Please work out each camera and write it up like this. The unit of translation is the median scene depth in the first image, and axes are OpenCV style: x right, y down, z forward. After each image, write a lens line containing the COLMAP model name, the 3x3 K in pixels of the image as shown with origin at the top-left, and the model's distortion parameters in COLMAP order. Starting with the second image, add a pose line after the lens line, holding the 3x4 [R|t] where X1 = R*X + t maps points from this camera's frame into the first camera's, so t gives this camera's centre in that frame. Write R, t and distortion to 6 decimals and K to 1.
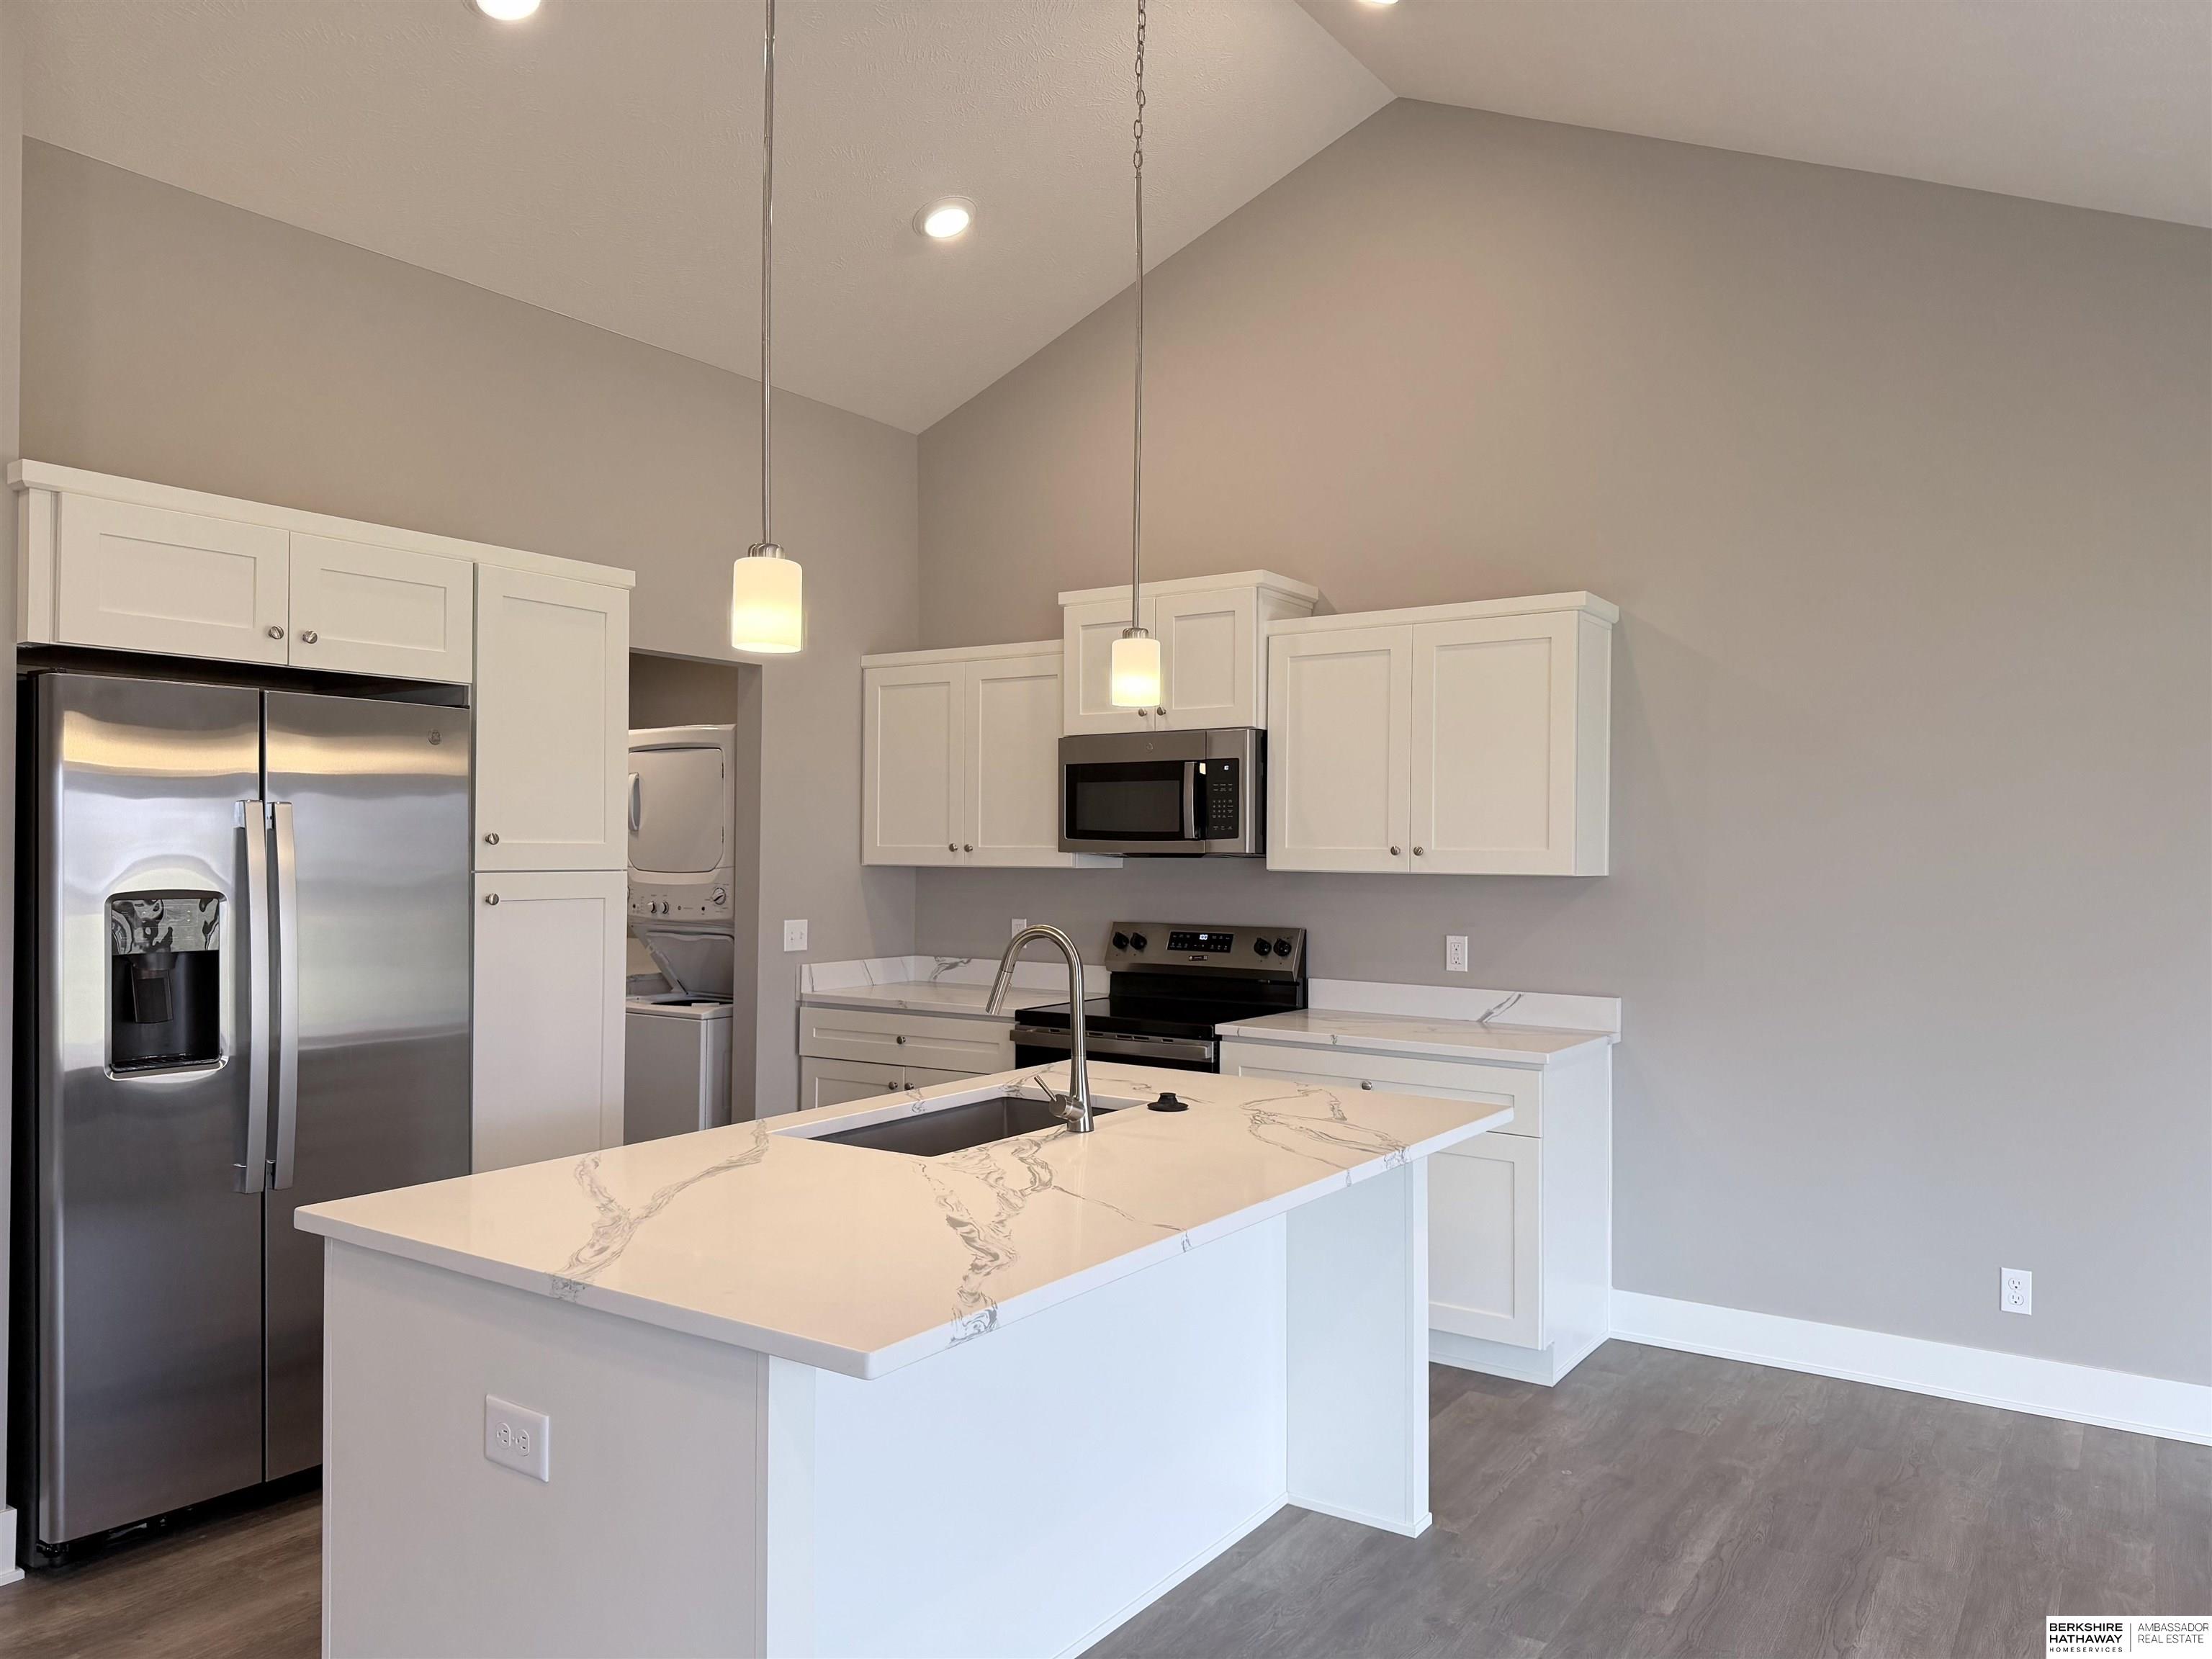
lens RADIAL K [[1544.2, 0, 1104.0], [0, 1544.2, 831.5], [0, 0, 1]] dist [0.065412, -0.076854]
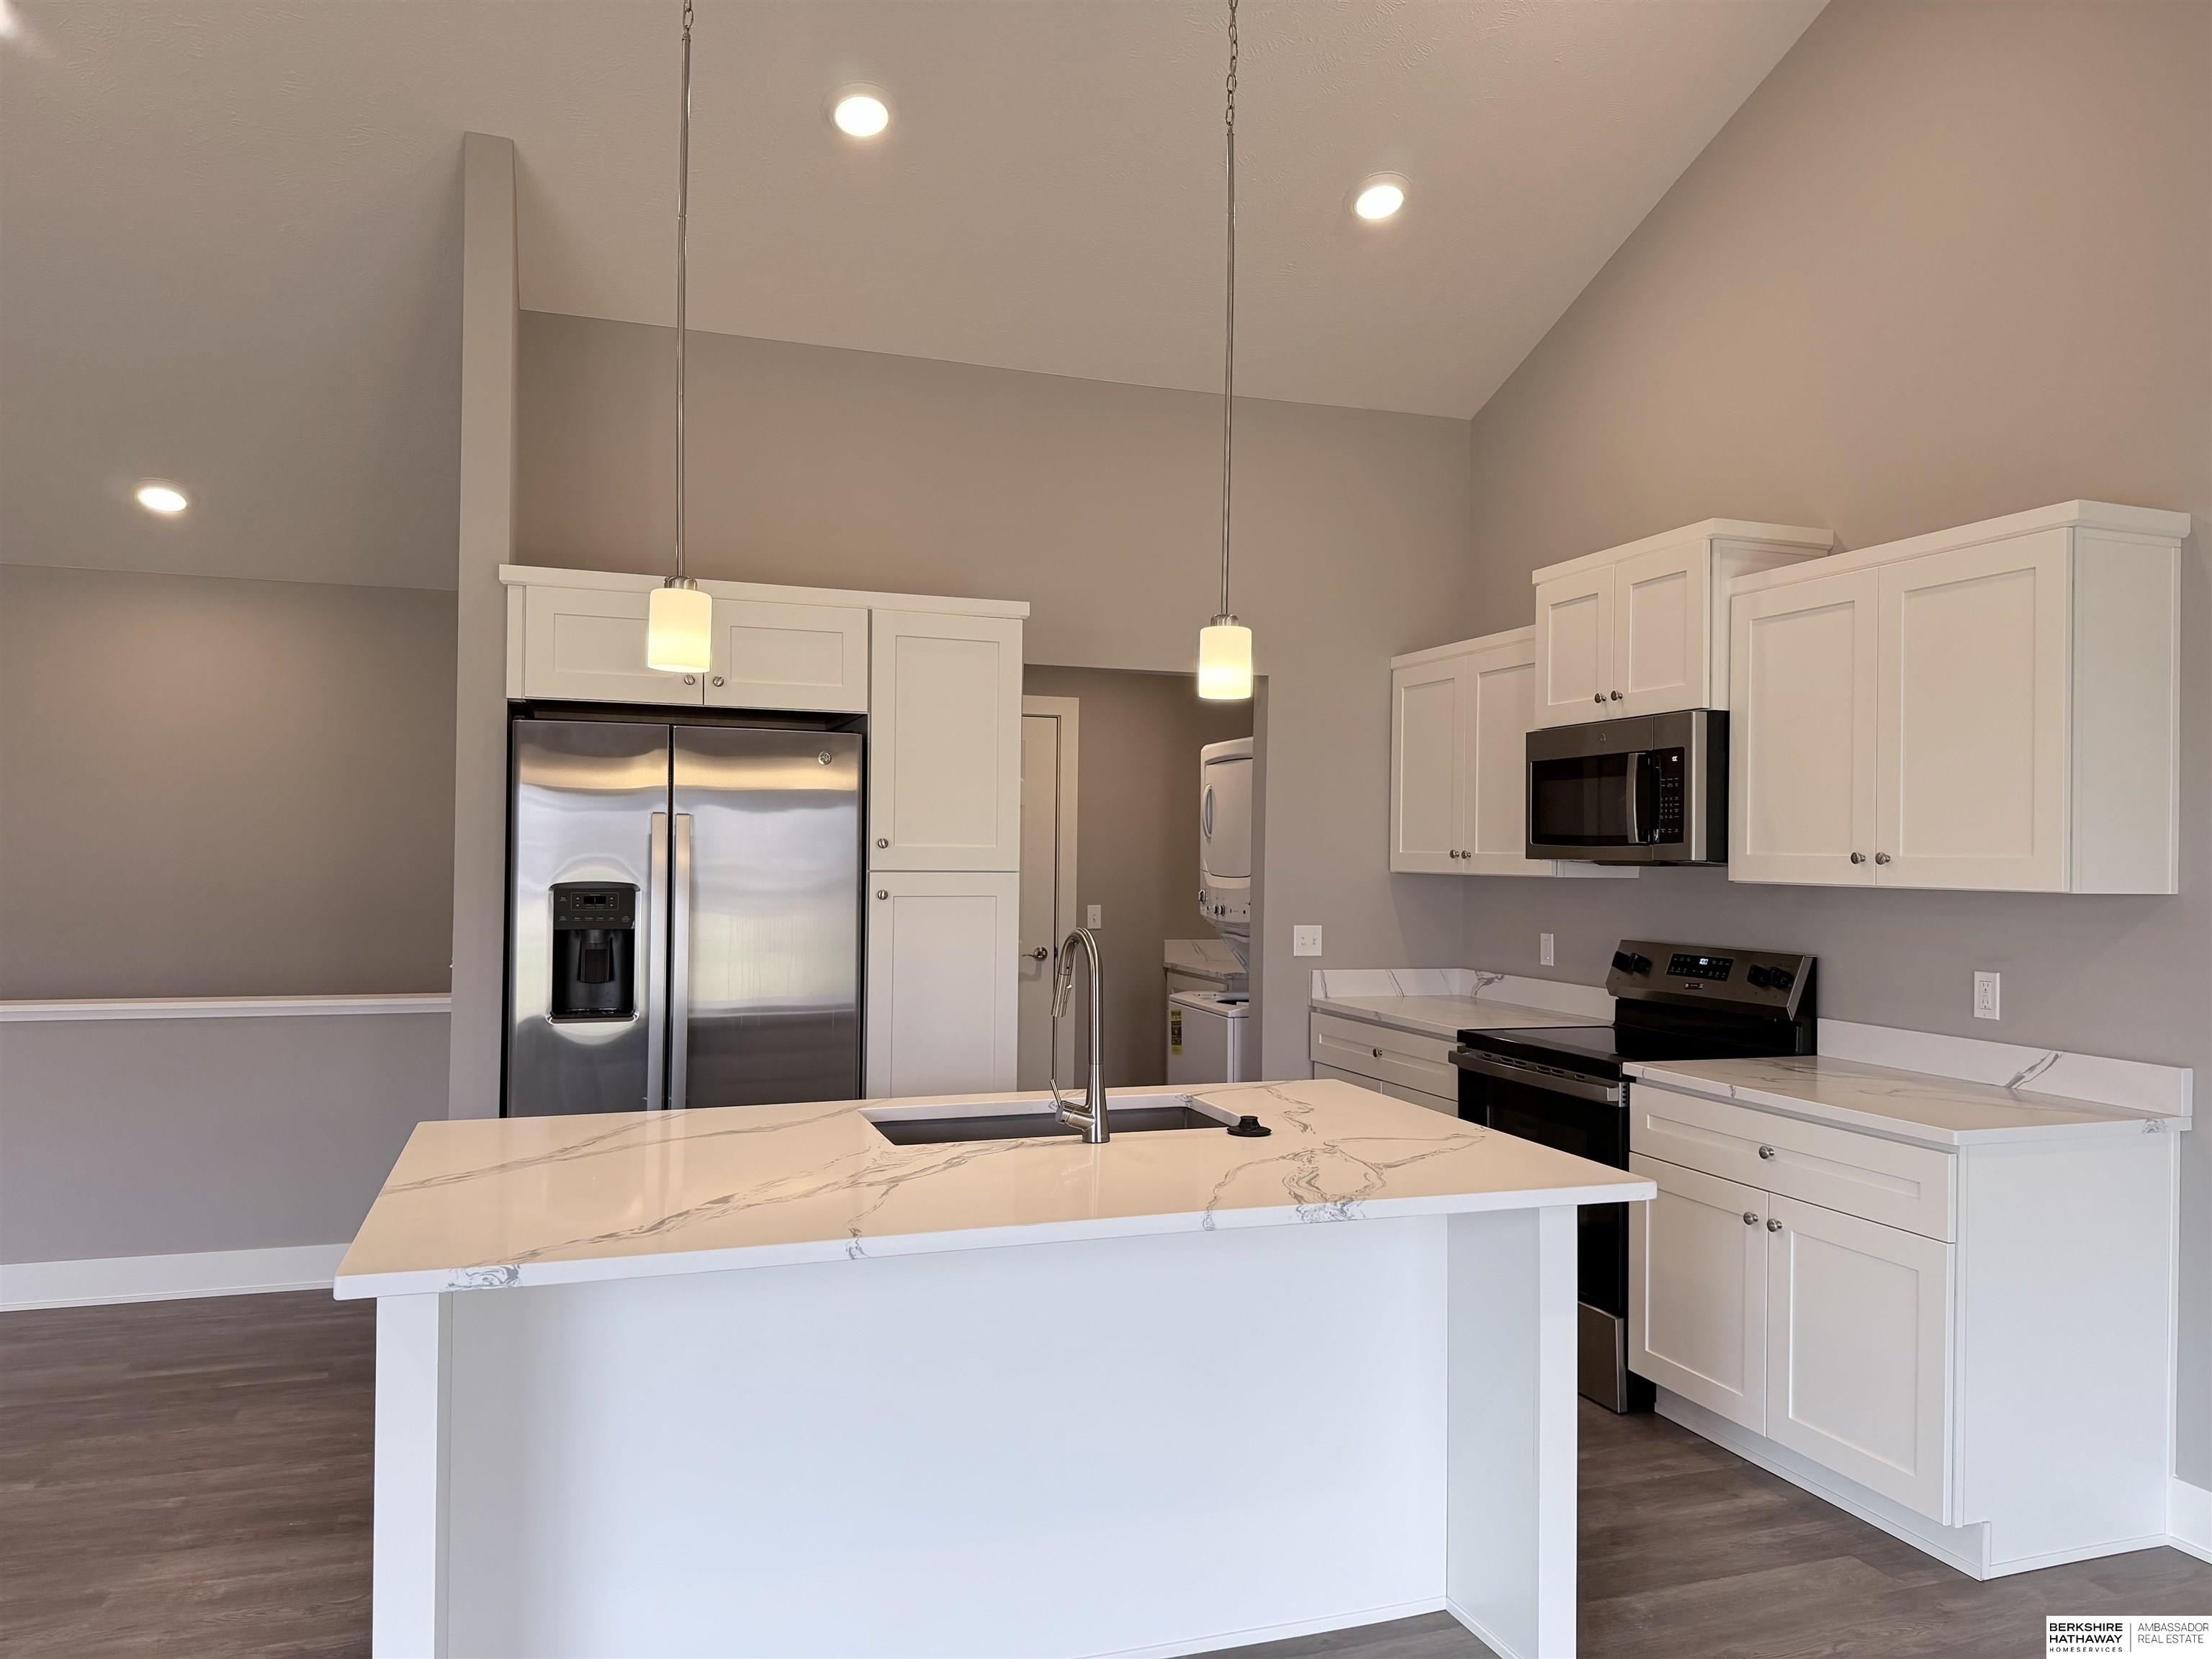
lens RADIAL K [[1544.2, 0, 1120.5], [0, 1544.2, 837.4], [0, 0, 1]] dist [0.065412, -0.076854]
pose [[0.805934, -0.003680, -0.591994, 0.341840], [0.001677, 0.999991, -0.003934, 0.004146], [0.592003, 0.002178, 0.805933, 0.138086]]
